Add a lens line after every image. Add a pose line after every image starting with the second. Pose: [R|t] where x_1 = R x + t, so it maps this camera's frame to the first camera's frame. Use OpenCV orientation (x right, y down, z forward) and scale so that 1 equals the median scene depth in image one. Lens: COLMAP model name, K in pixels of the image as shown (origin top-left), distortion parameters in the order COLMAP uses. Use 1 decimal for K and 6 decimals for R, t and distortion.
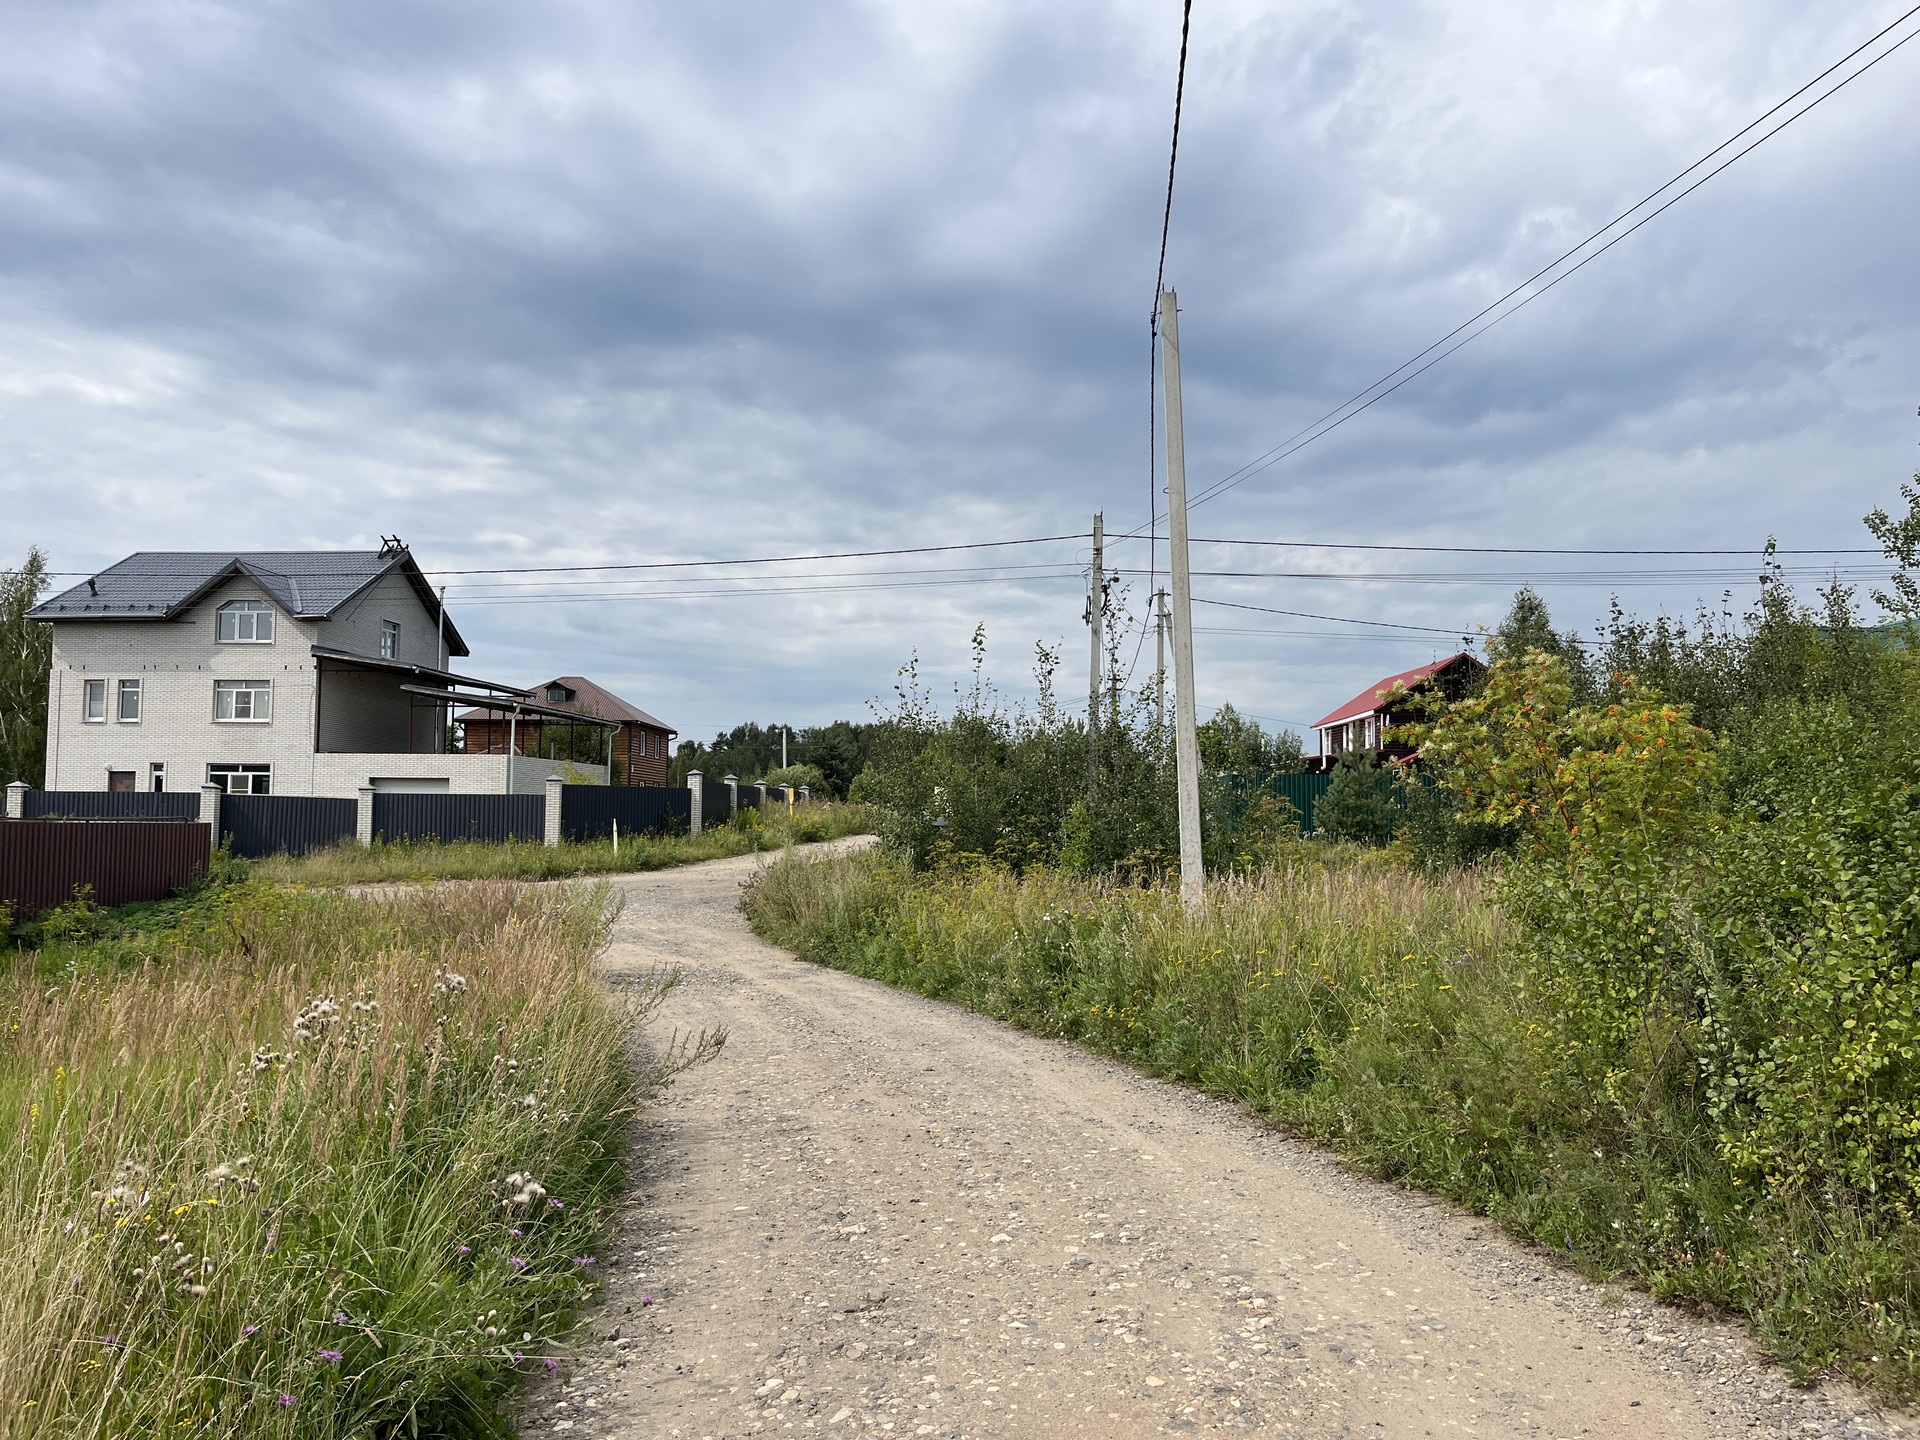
lens RADIAL K [[1431.8, 0, 956.7], [0, 1431.8, 727.3], [0, 0, 1]] dist [0.073983, -0.109639]
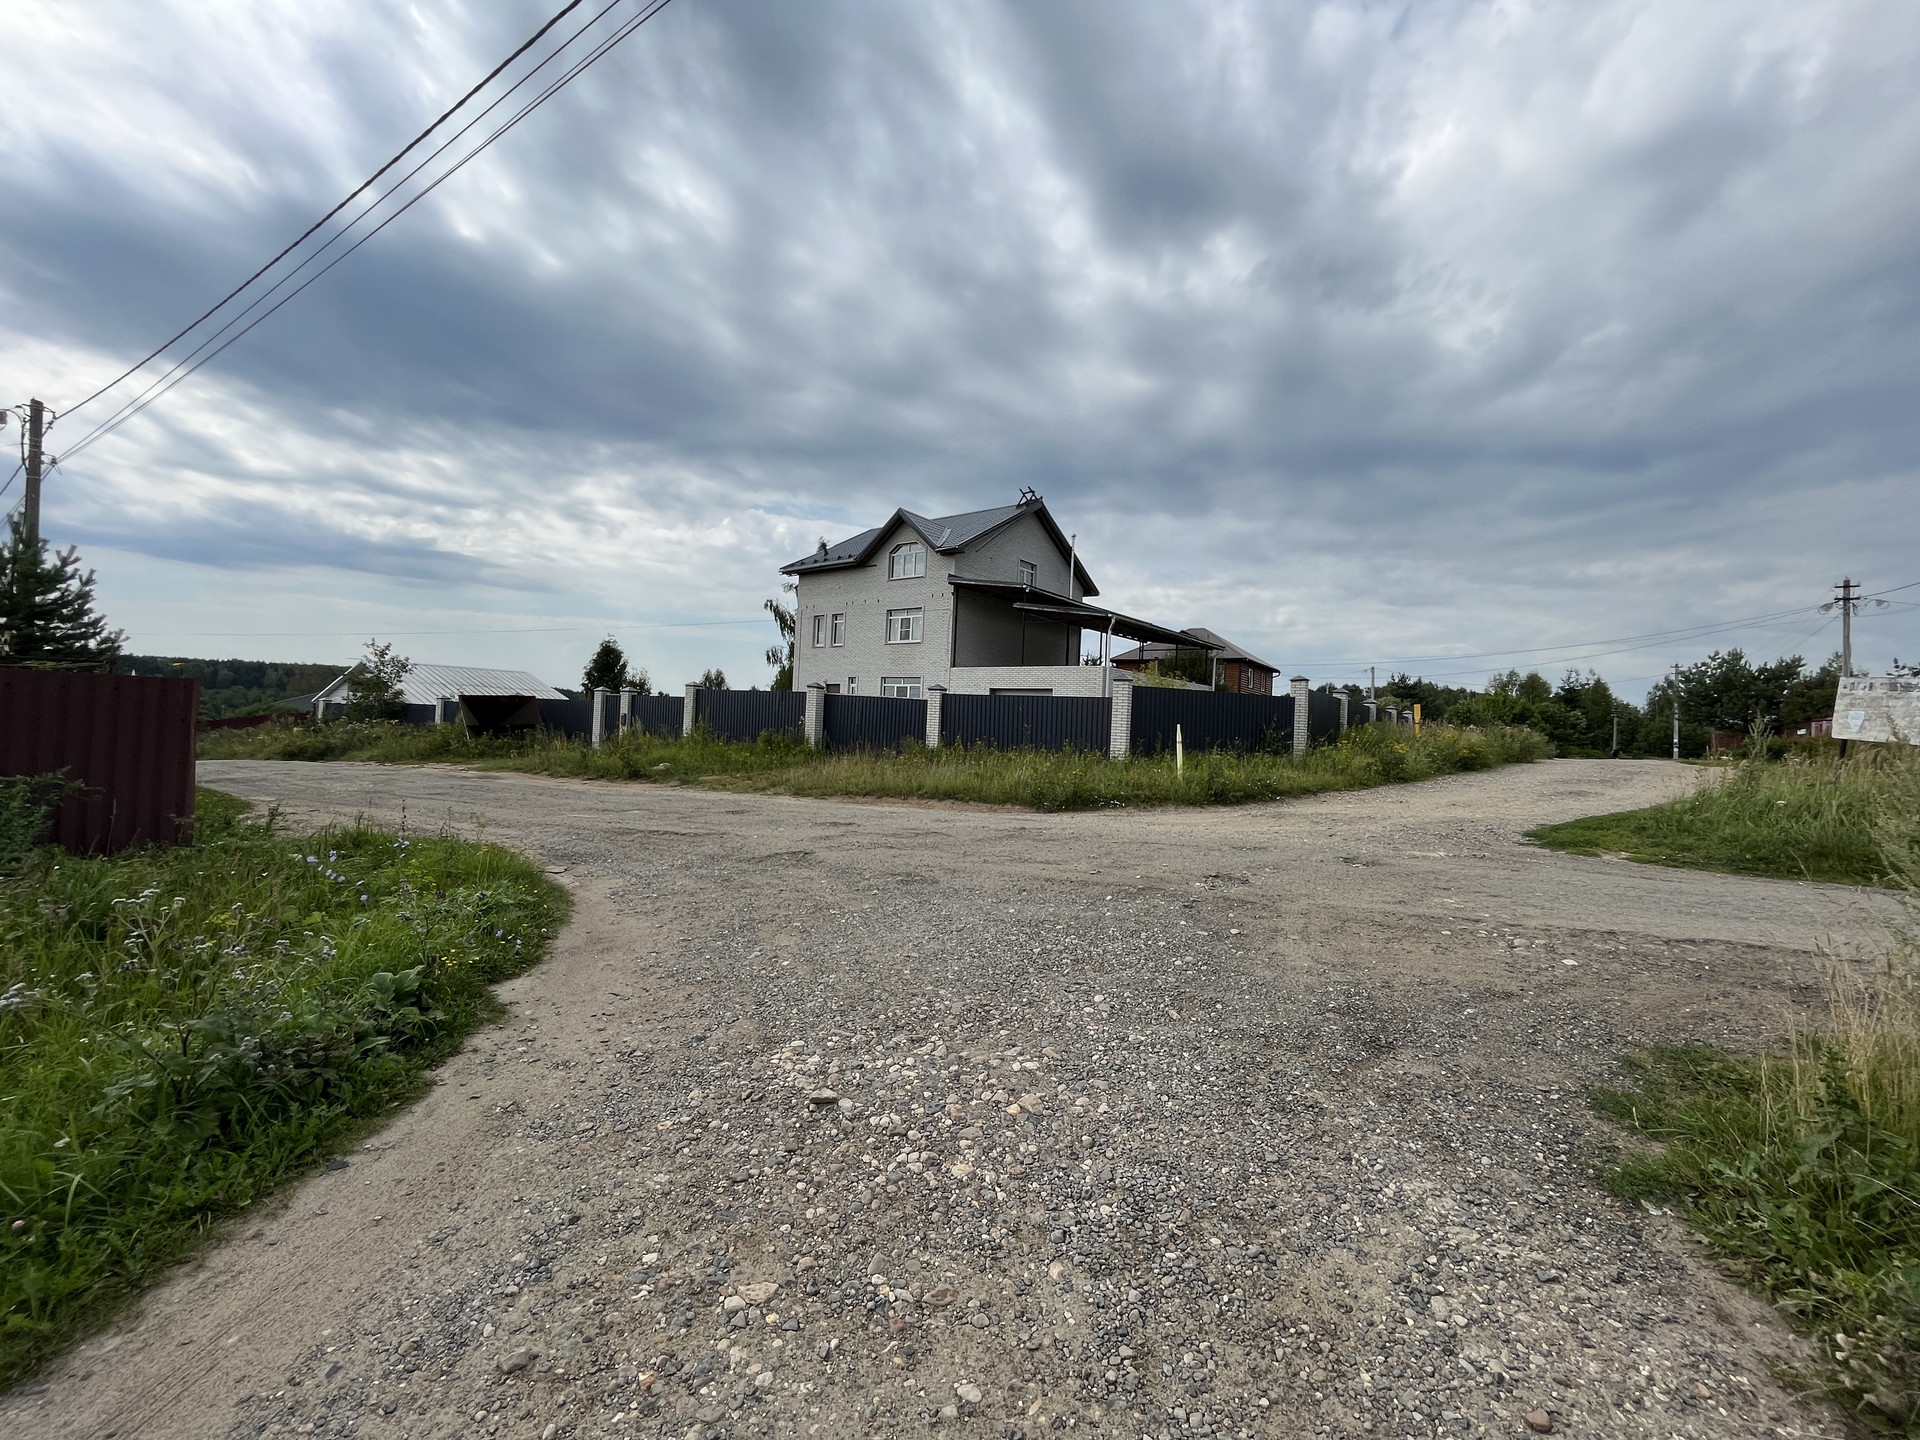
lens RADIAL K [[771.3, 0, 967.4], [0, 771.3, 716.8], [0, 0, 1]] dist [-0.011236, 0.001042]
pose [[0.836925, 0.022460, -0.546856, -0.090448], [-0.004229, 0.999393, 0.034573, 0.035909], [0.547301, -0.026622, 0.836513, 0.481773]]
